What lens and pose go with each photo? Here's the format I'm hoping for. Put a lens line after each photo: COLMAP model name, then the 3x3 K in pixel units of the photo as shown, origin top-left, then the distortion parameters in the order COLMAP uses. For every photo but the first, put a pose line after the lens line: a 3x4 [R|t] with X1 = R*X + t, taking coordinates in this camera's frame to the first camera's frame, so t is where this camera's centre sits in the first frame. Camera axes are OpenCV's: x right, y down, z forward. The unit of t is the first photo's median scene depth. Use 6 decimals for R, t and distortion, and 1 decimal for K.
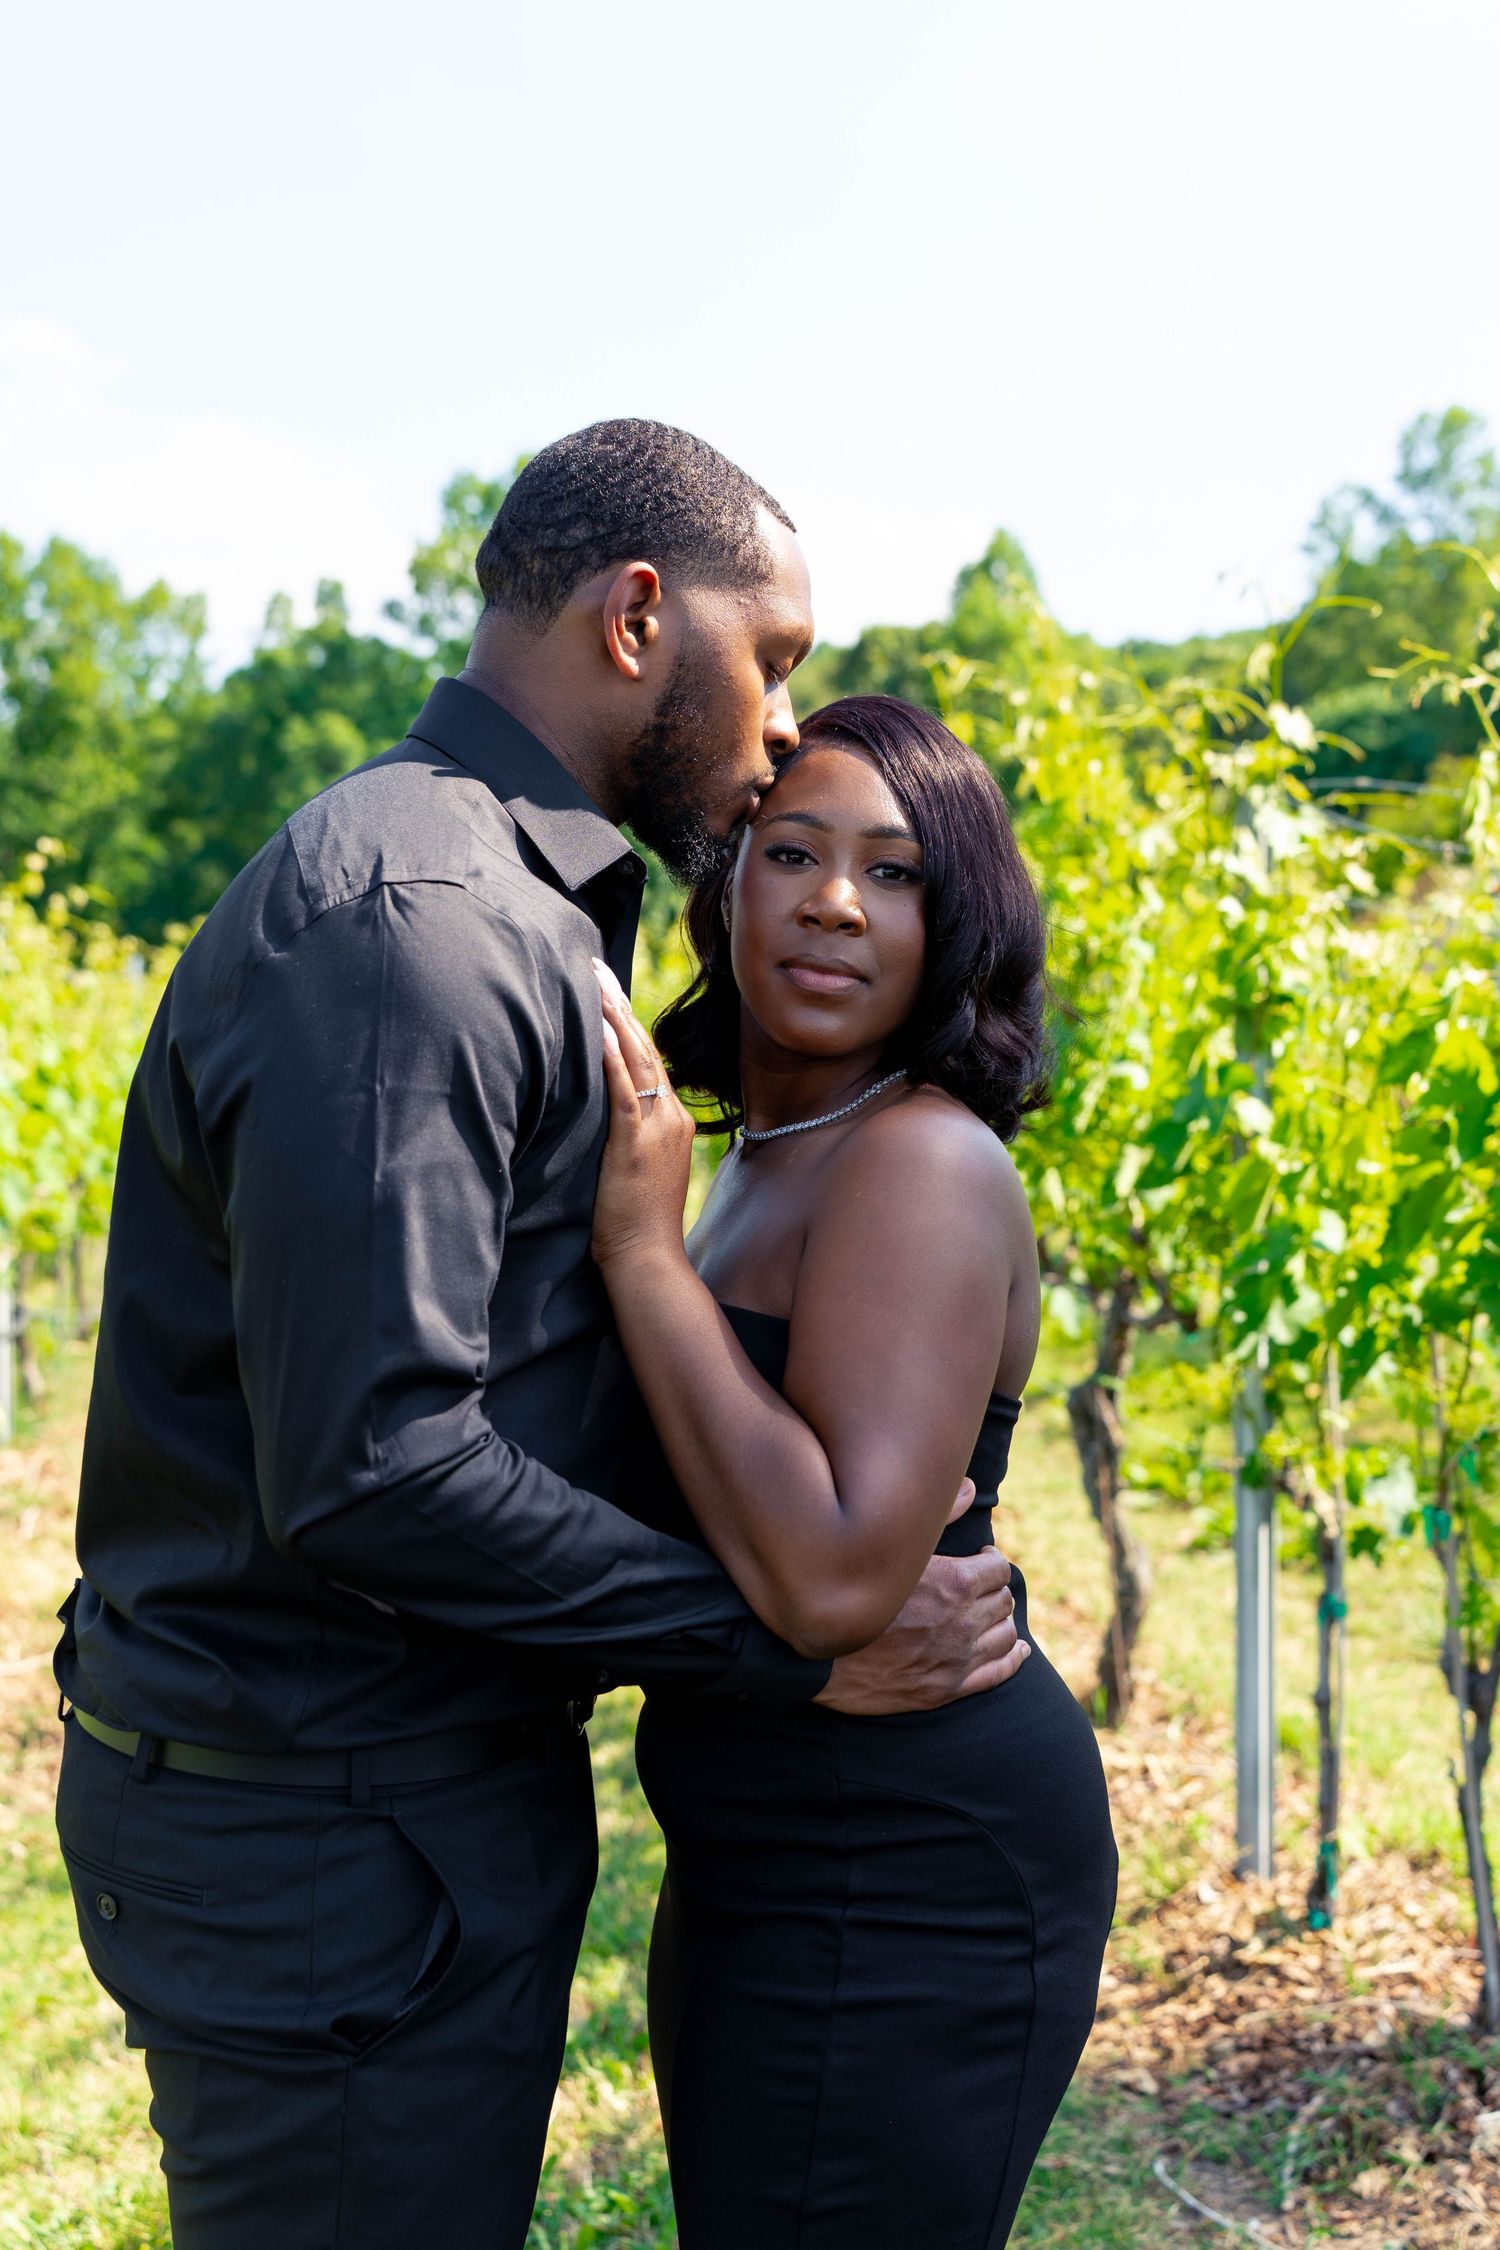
lens RADIAL K [[2836.4, 0, 753.5], [0, 2836.4, 1054.7], [0, 0, 1]] dist [-0.005946, 0.017257]
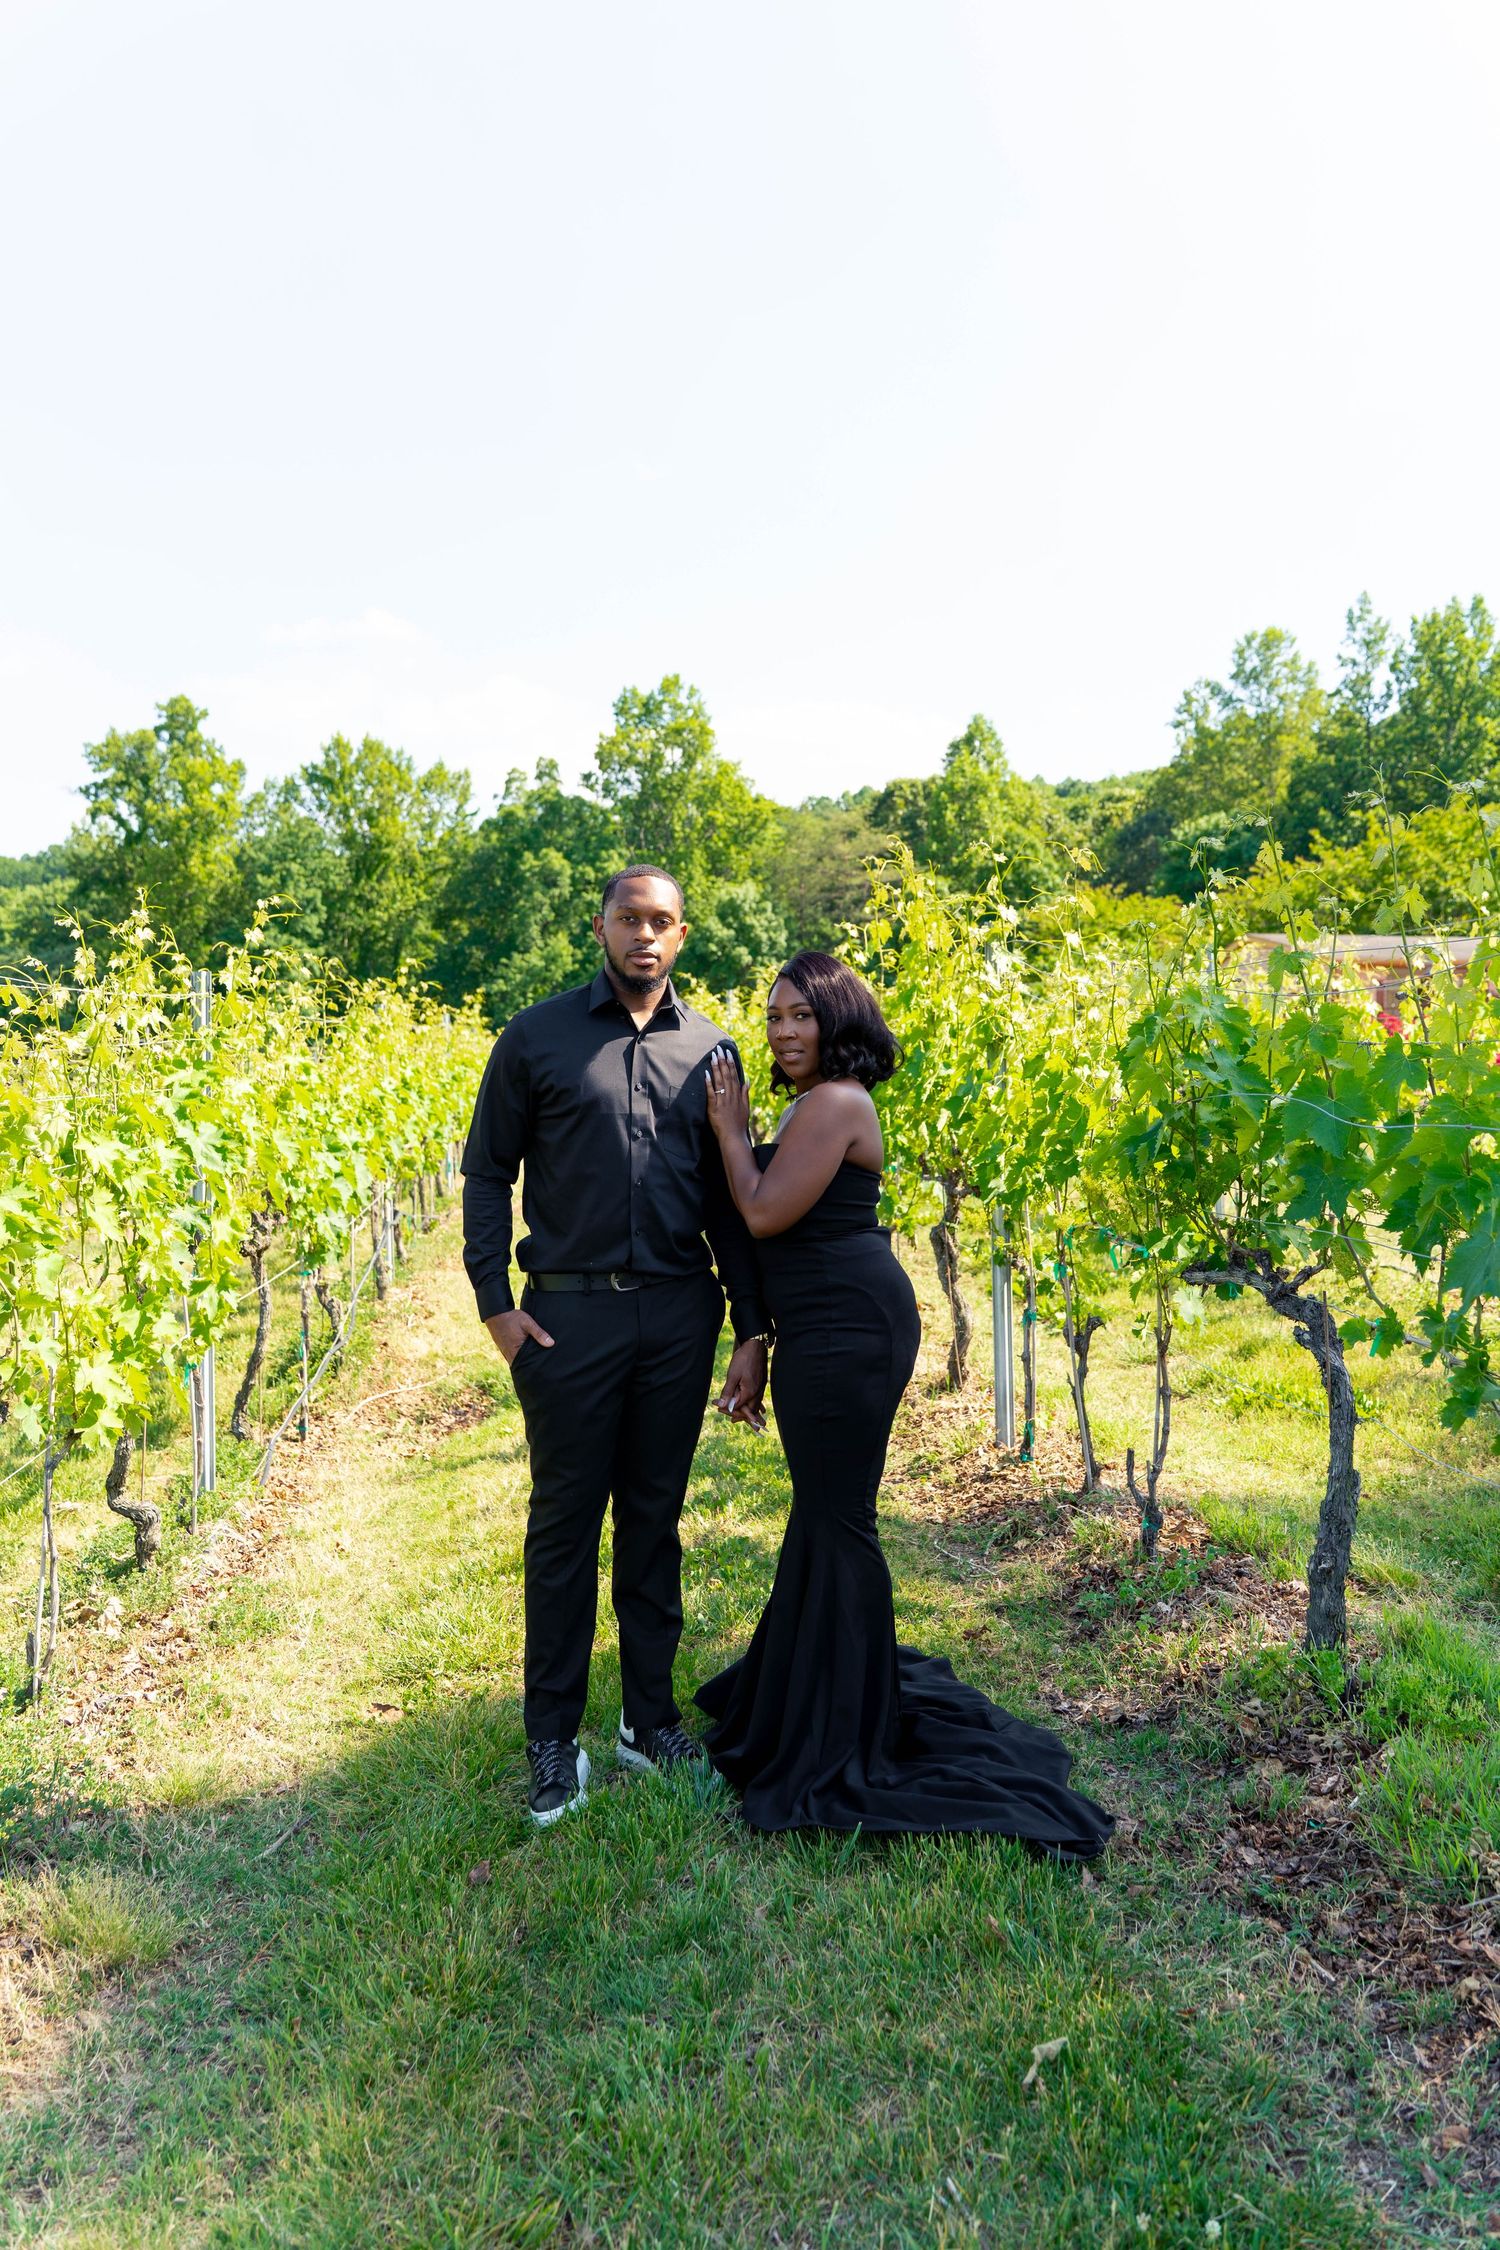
lens RADIAL K [[1925.0, 0, 776.9], [0, 1925.0, 1024.0], [0, 0, 1]] dist [0.002871, -0.002020]
pose [[0.999335, -0.020754, -0.029994, 0.027311], [0.020229, 0.999638, -0.017720, -0.004345], [0.030351, 0.017101, 0.999393, -0.239476]]
